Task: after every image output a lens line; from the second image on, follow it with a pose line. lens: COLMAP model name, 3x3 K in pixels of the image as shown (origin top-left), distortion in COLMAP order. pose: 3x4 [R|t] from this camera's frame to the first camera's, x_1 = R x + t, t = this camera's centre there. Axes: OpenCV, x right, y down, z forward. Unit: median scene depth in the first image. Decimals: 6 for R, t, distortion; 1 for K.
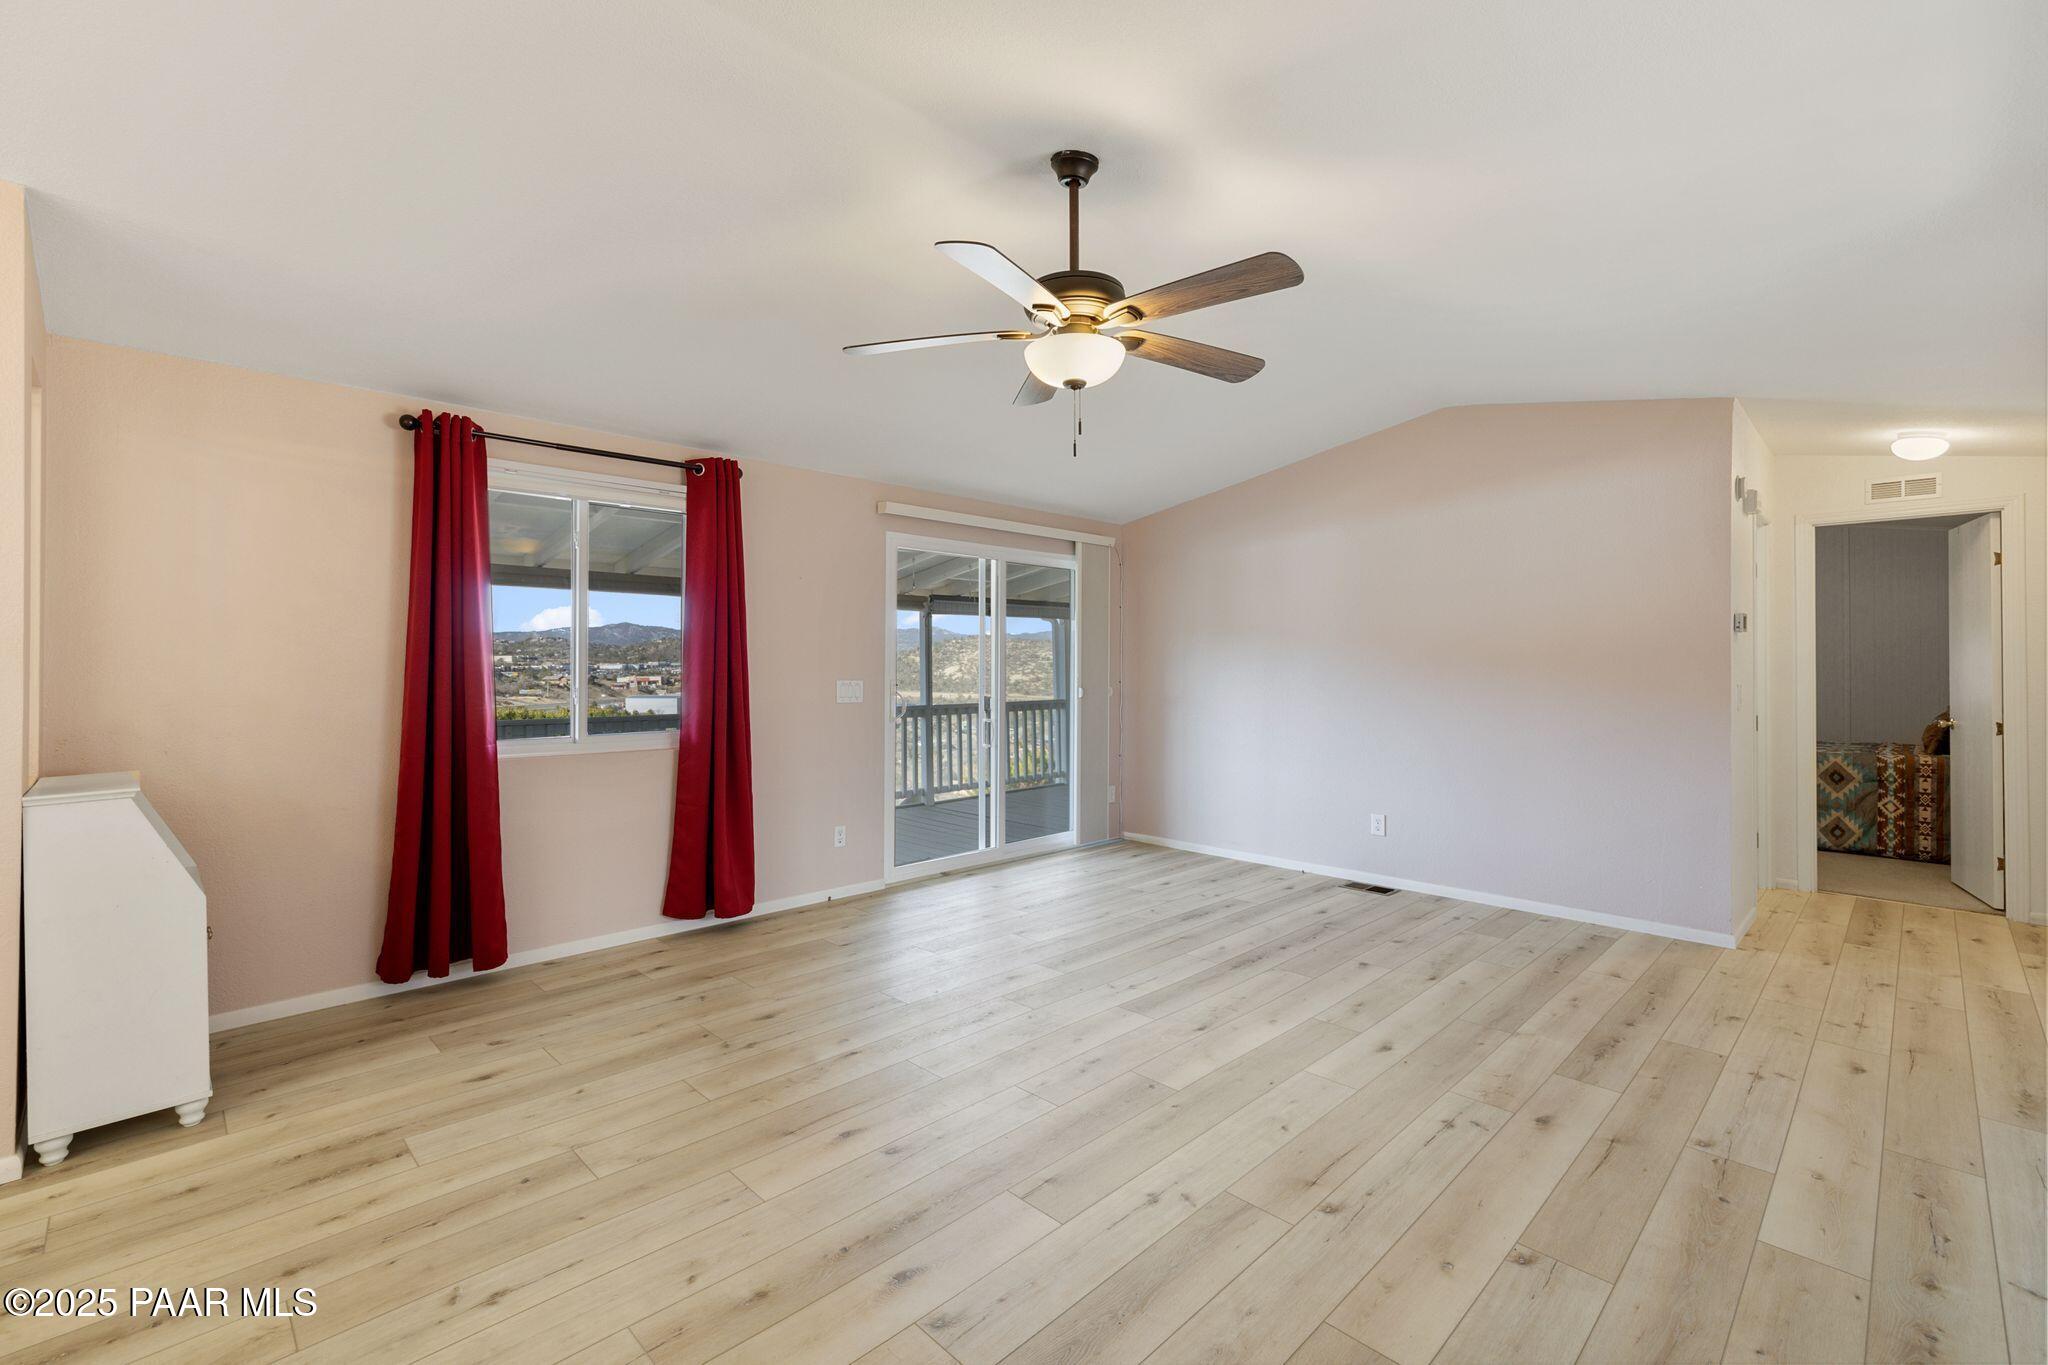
lens RADIAL K [[862.5, 0, 1022.3], [0, 862.5, 662.4], [0, 0, 1]] dist [0.004078, -0.000222]
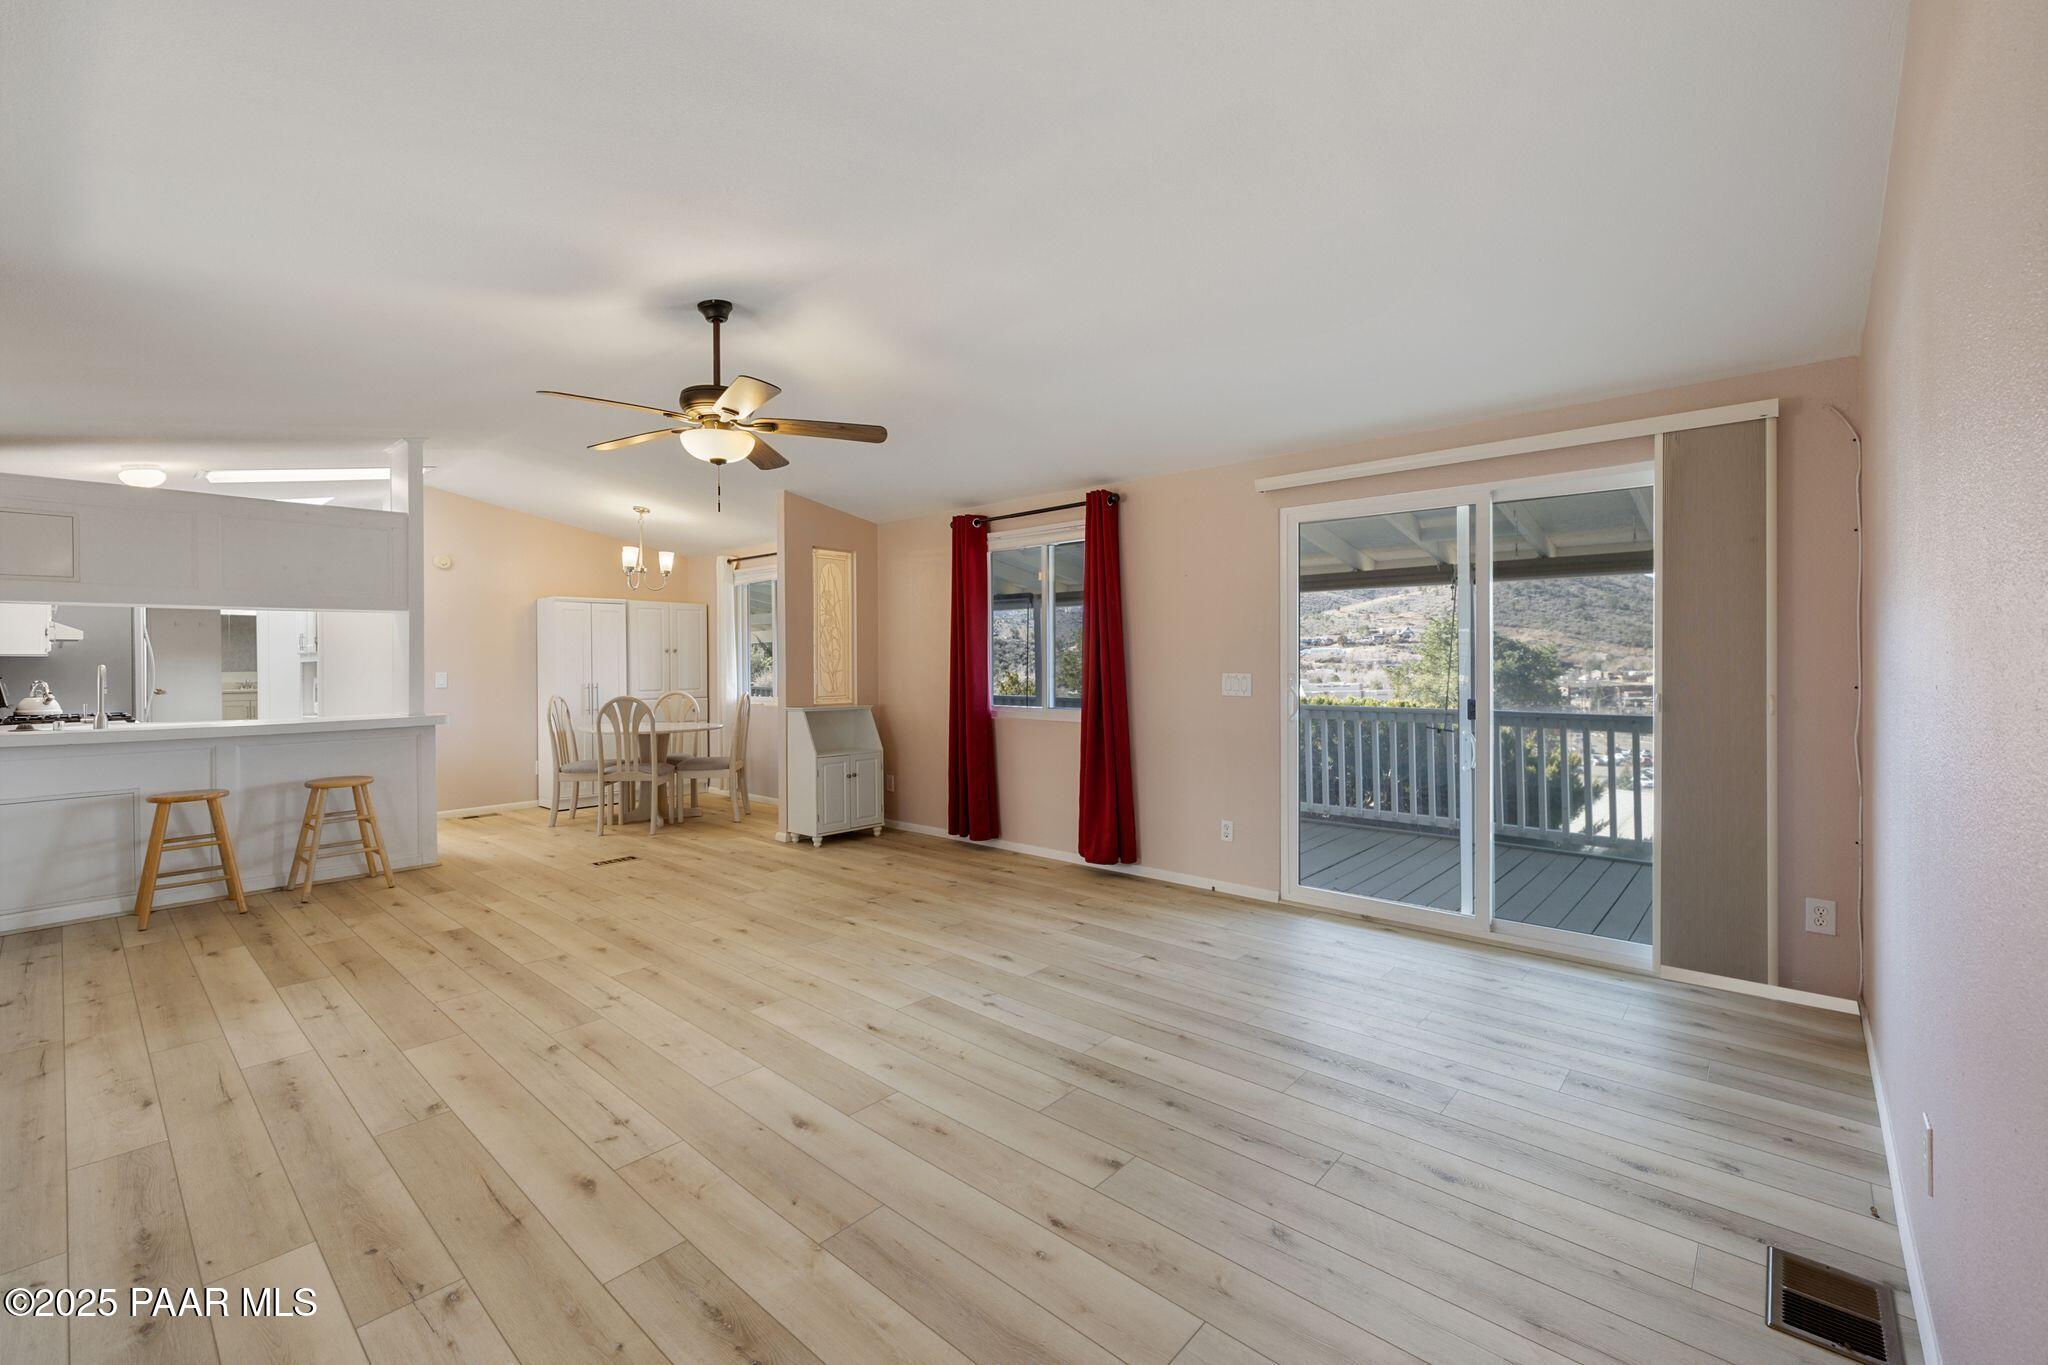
lens RADIAL K [[862.5, 0, 1022.3], [0, 862.5, 662.4], [0, 0, 1]] dist [0.004078, -0.000222]
pose [[0.072760, 0.001233, -0.997349, 1.183780], [0.009875, 0.999949, 0.001957, 0.007276], [0.997301, -0.009991, 0.072744, 1.088043]]
